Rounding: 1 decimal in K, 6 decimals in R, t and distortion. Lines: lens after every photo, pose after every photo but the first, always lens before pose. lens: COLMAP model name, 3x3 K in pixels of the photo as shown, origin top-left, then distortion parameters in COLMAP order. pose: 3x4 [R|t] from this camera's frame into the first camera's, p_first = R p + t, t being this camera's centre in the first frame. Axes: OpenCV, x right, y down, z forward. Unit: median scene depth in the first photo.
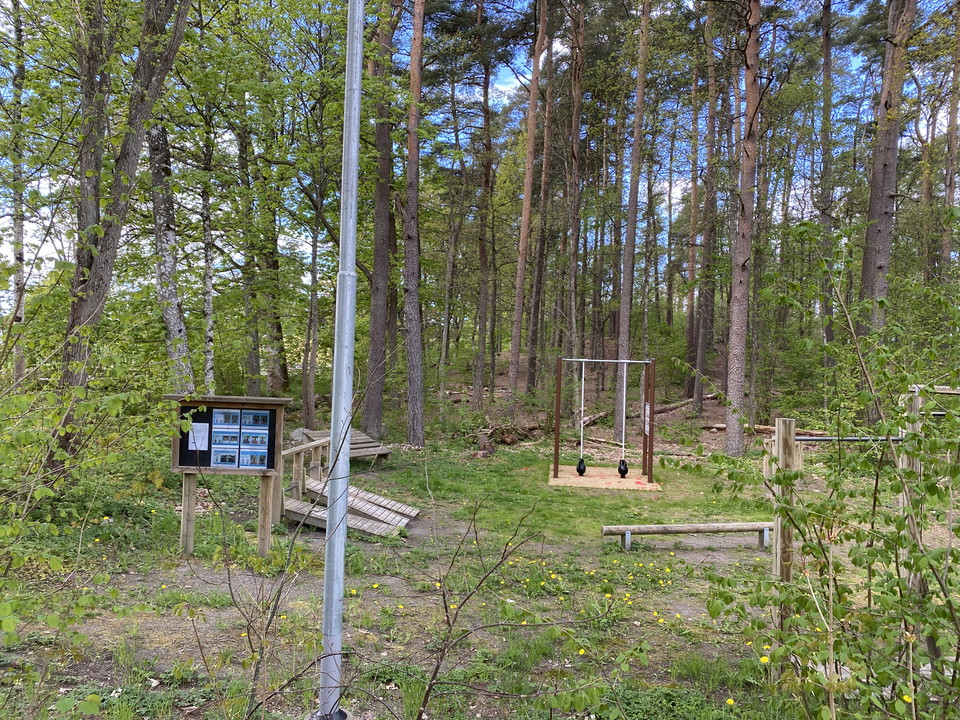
lens RADIAL K [[724.4, 0, 480.0], [0, 724.4, 360.0], [0, 0, 1]] dist [0.068762, -0.126426]
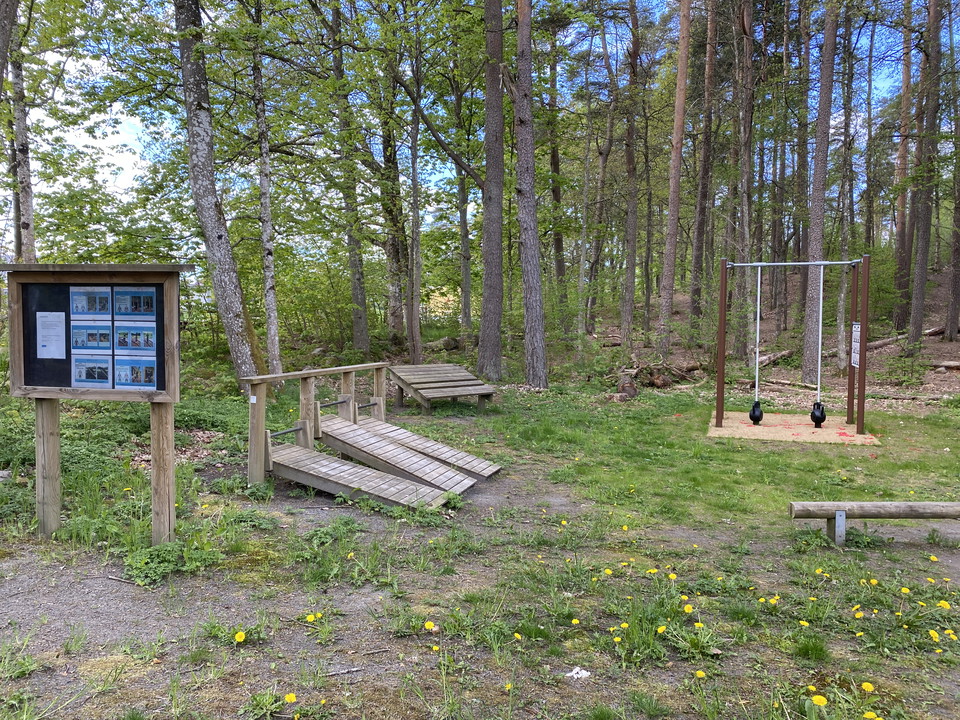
lens RADIAL K [[724.4, 0, 480.0], [0, 724.4, 360.0], [0, 0, 1]] dist [0.068762, -0.126426]
pose [[0.974334, -0.013290, -0.224713, 0.041939], [0.026781, 0.998009, 0.057097, 0.054326], [0.223507, -0.061650, 0.972751, 0.275405]]
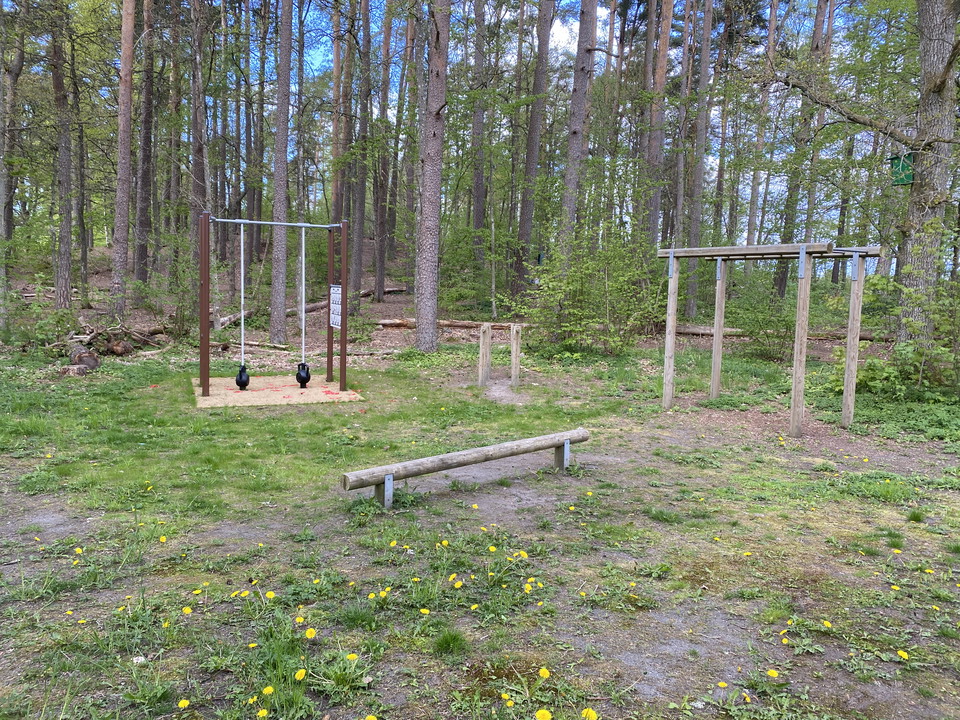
lens RADIAL K [[729.0, 0, 478.3], [0, 729.0, 346.6], [0, 0, 1]] dist [0.062431, -0.089418]
pose [[0.872567, -0.049821, 0.485947, -0.004048], [-0.000644, 0.994667, 0.103133, 0.054121], [-0.488493, -0.090303, 0.867882, 0.338486]]
